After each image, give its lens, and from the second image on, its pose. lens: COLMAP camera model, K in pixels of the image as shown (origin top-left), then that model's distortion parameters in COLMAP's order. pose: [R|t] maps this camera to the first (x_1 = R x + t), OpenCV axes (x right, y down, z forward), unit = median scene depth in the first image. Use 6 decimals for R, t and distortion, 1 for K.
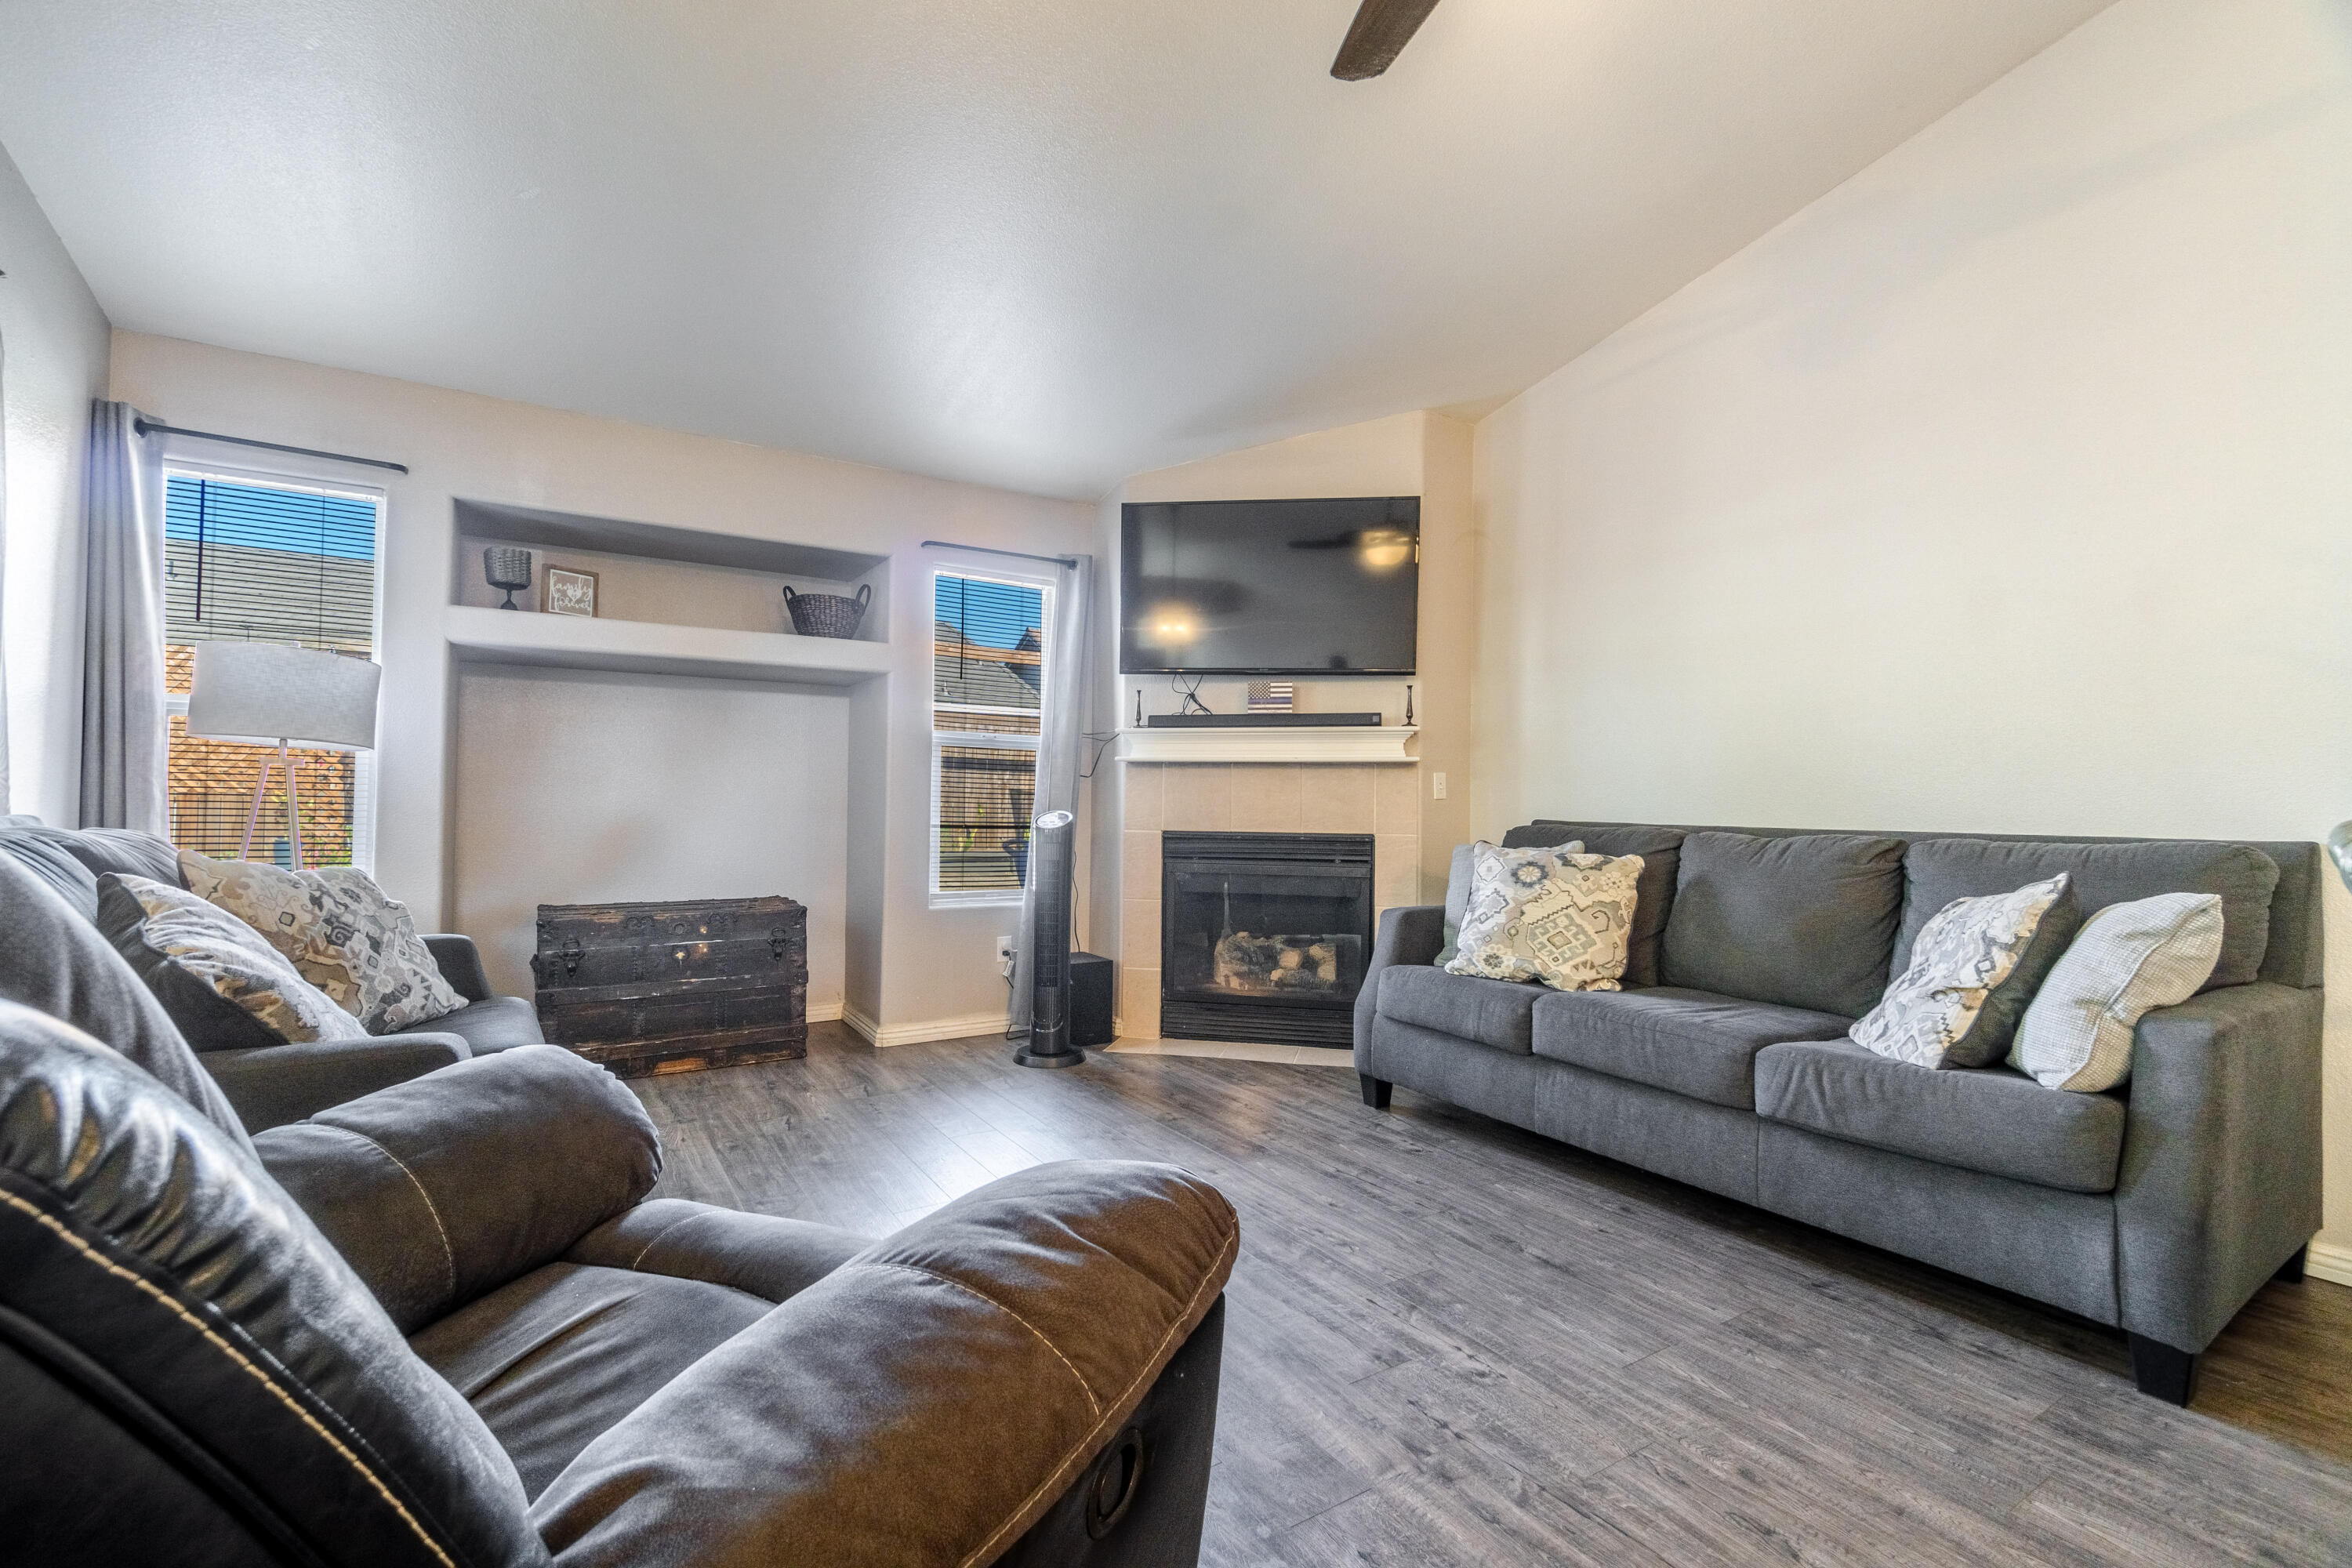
lens RADIAL K [[1012.2, 0, 1183.5], [0, 1012.2, 777.1], [0, 0, 1]] dist [-0.005376, 0.001712]
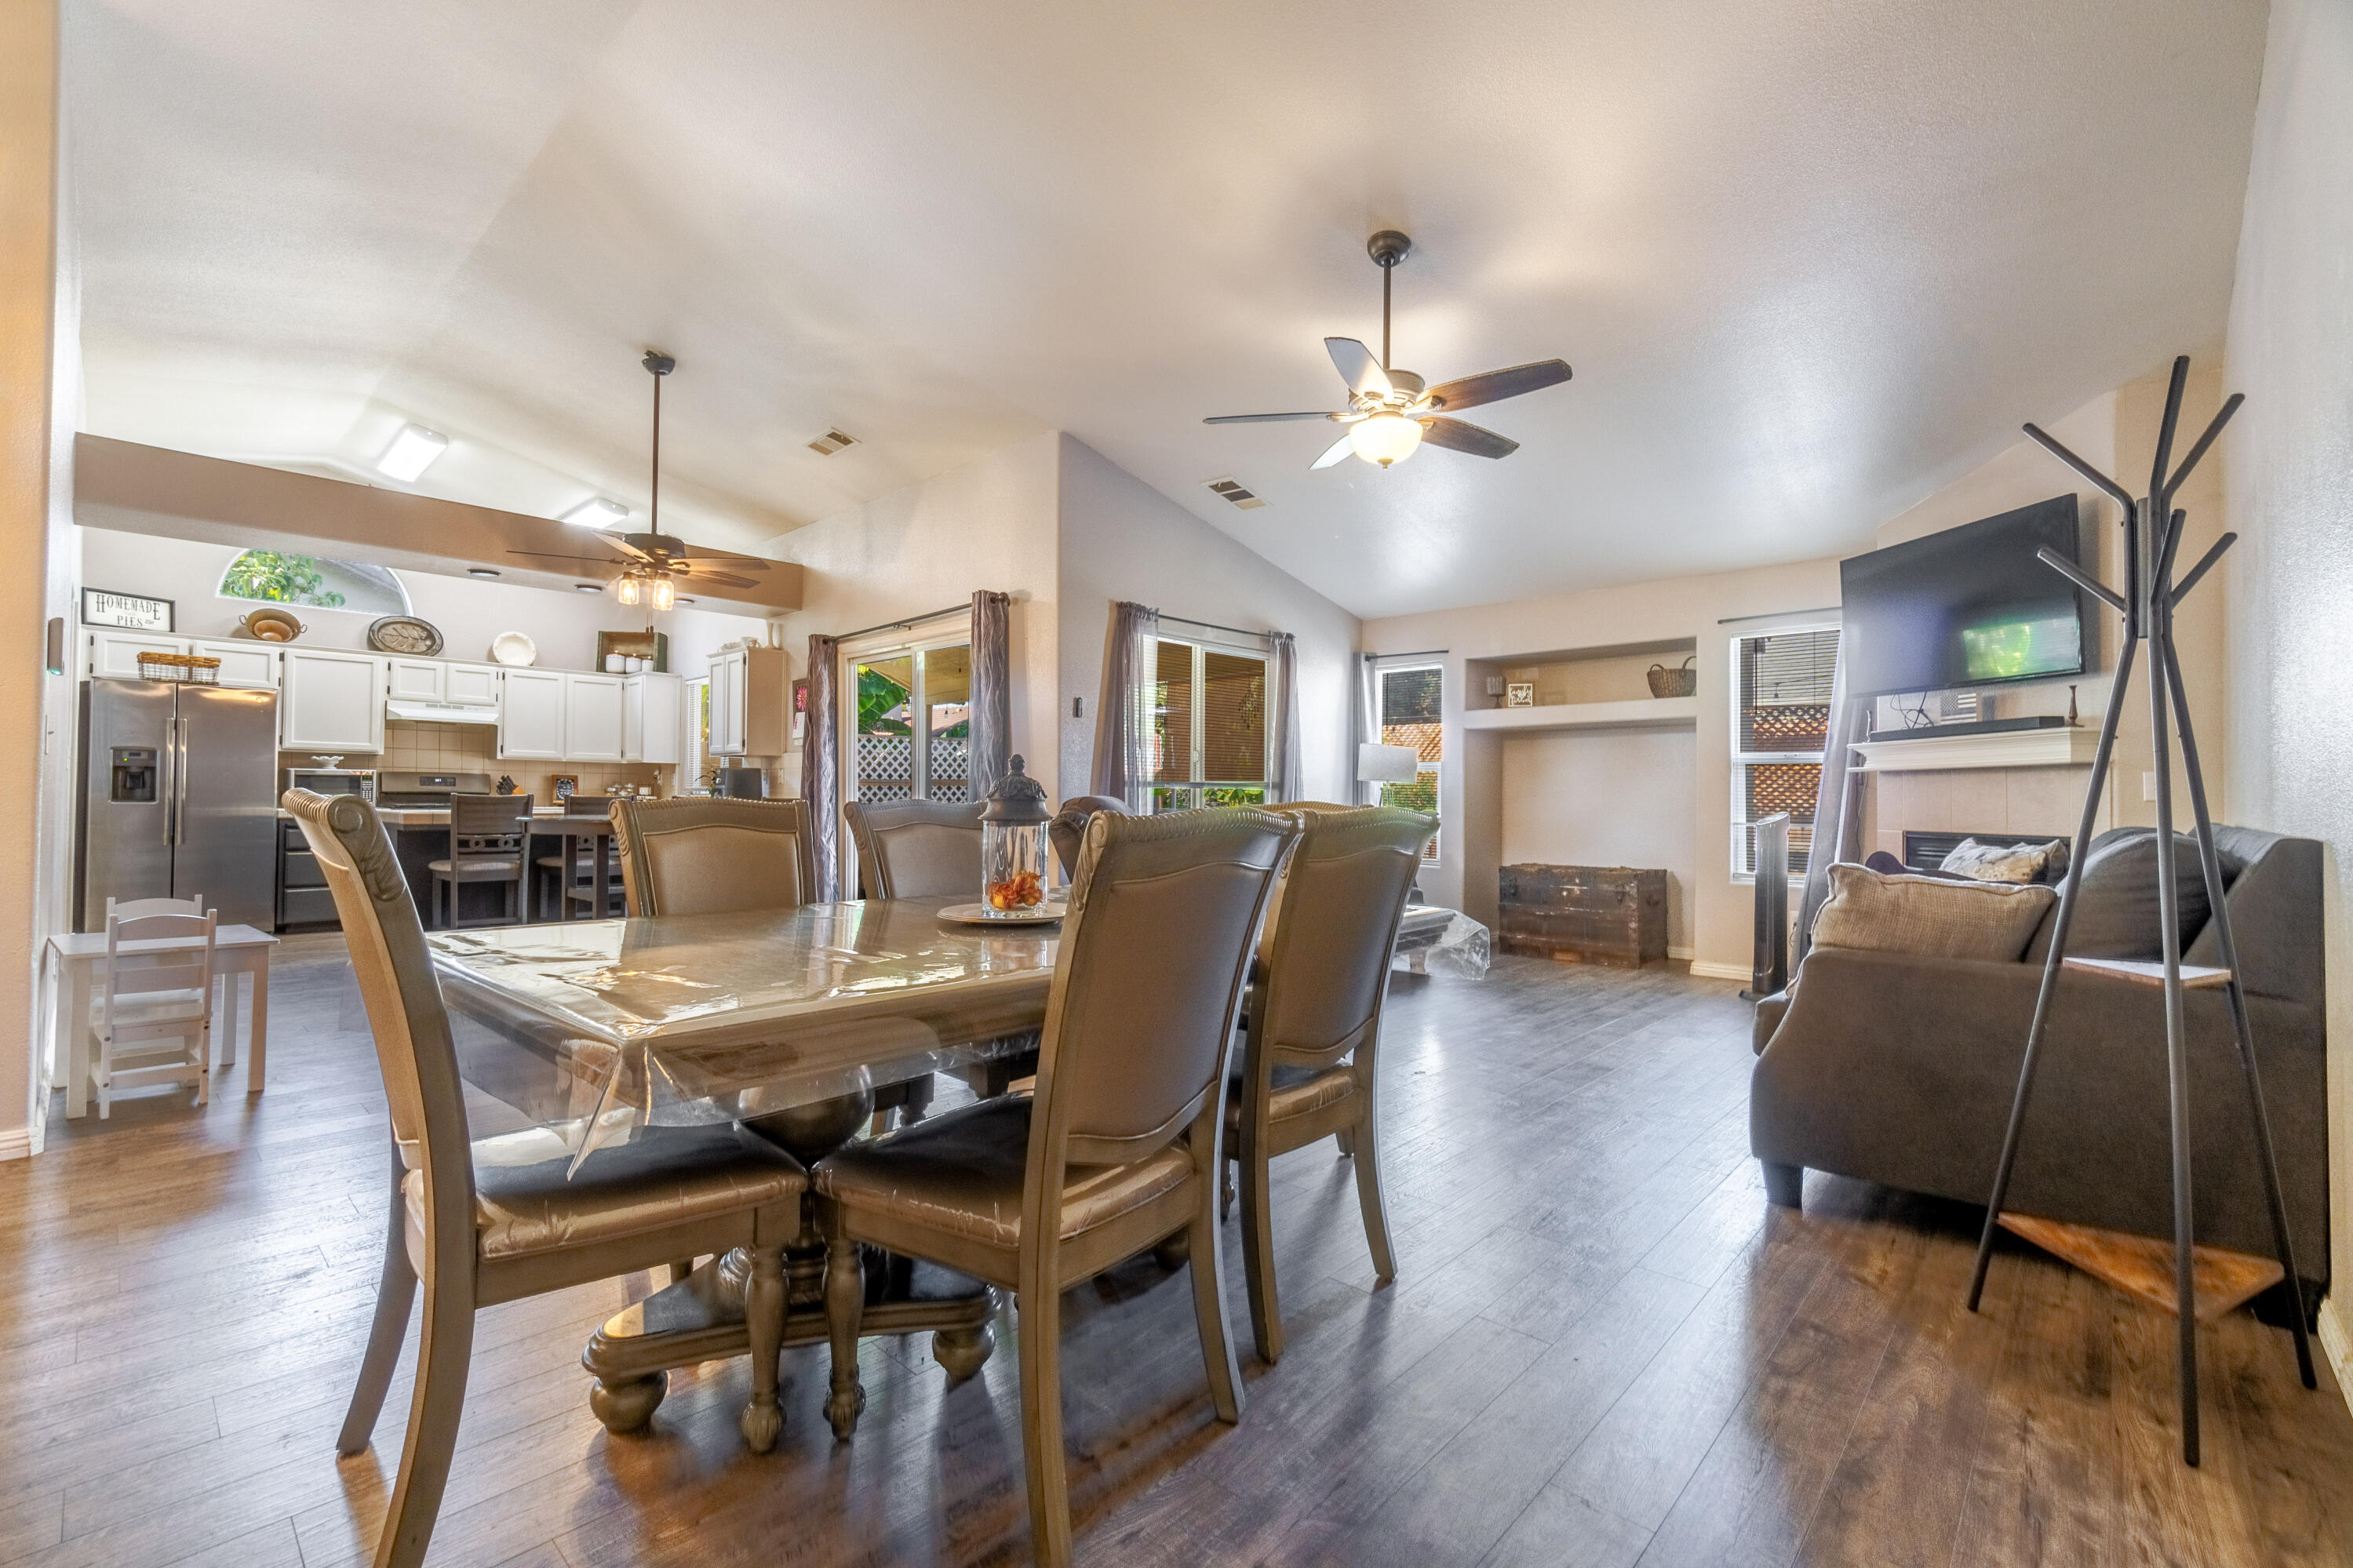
lens RADIAL K [[1012.5, 0, 1167.0], [0, 1012.5, 786.9], [0, 0, 1]] dist [-0.005376, 0.001712]
pose [[0.253017, -0.022488, -0.967200, 0.915462], [0.017368, 0.999674, -0.018700, 0.010832], [0.967306, -0.012067, 0.253325, -0.098008]]
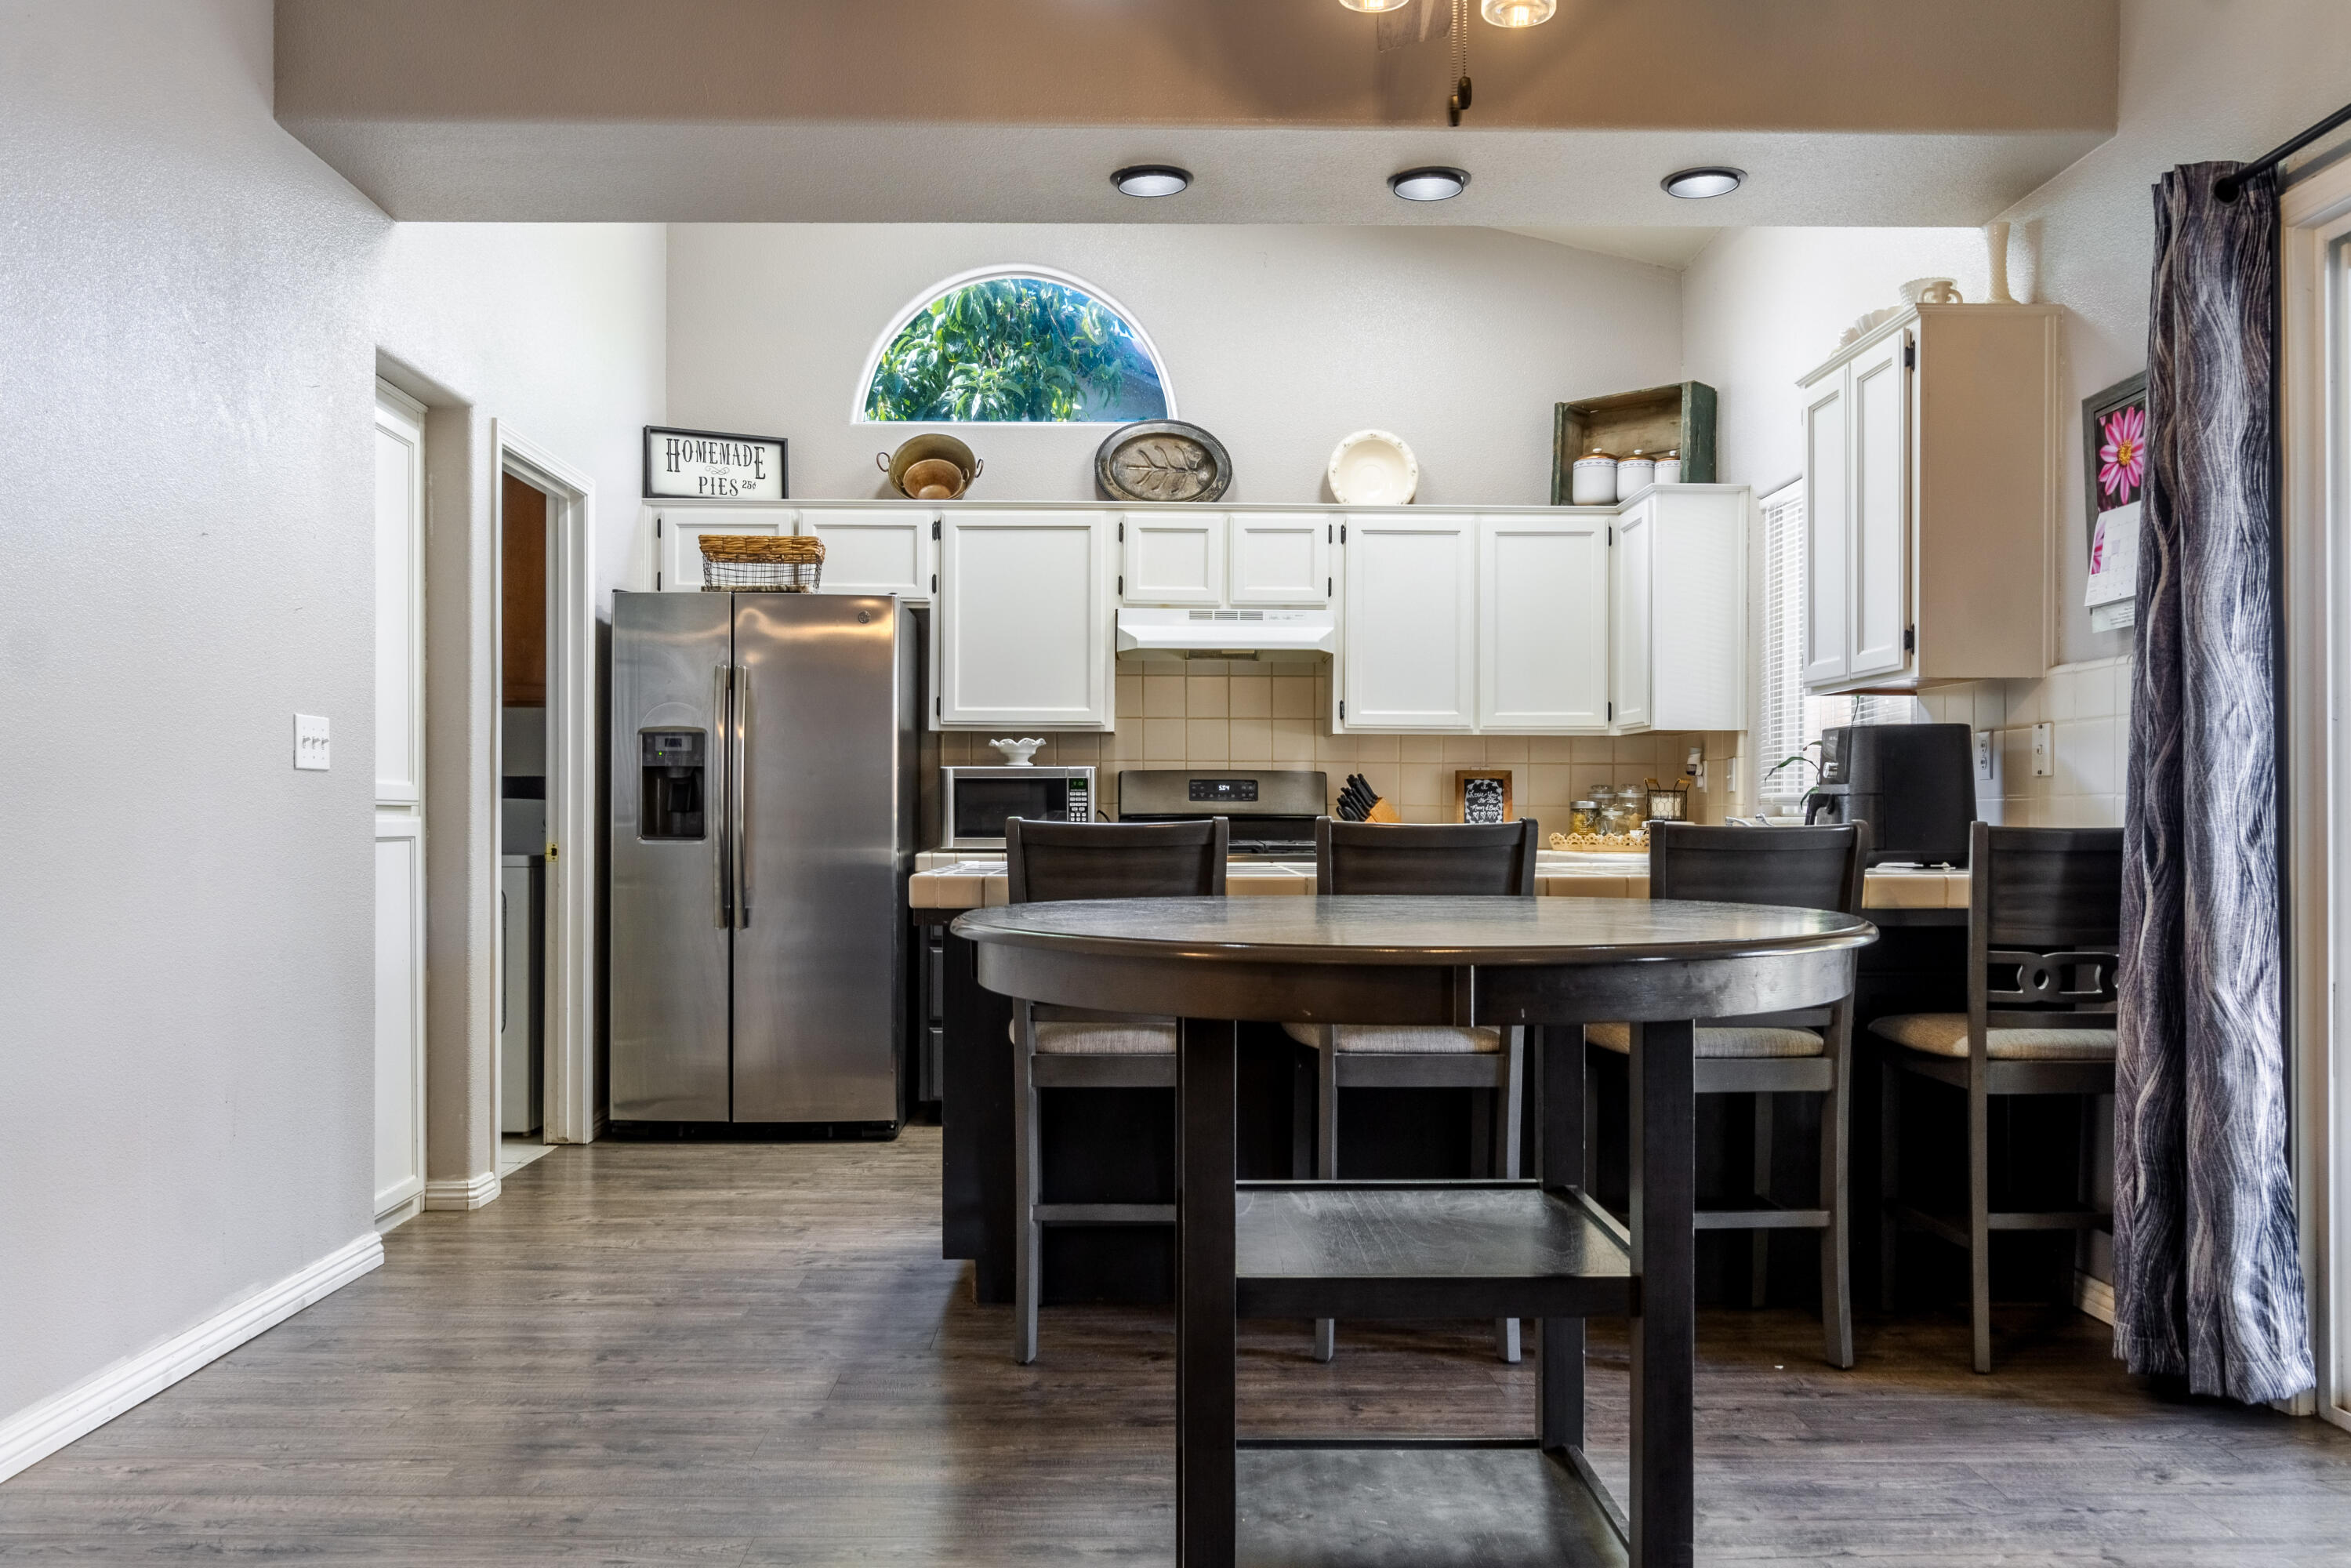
lens RADIAL K [[1848.8, 0, 1165.8], [0, 1848.8, 832.9], [0, 0, 1]] dist [0.005349, -0.000746]
pose [[-0.517885, -0.005148, -0.855435, 0.026675], [0.012882, 0.999822, -0.013816, -0.003926], [0.855353, -0.018175, -0.517727, -0.201550]]
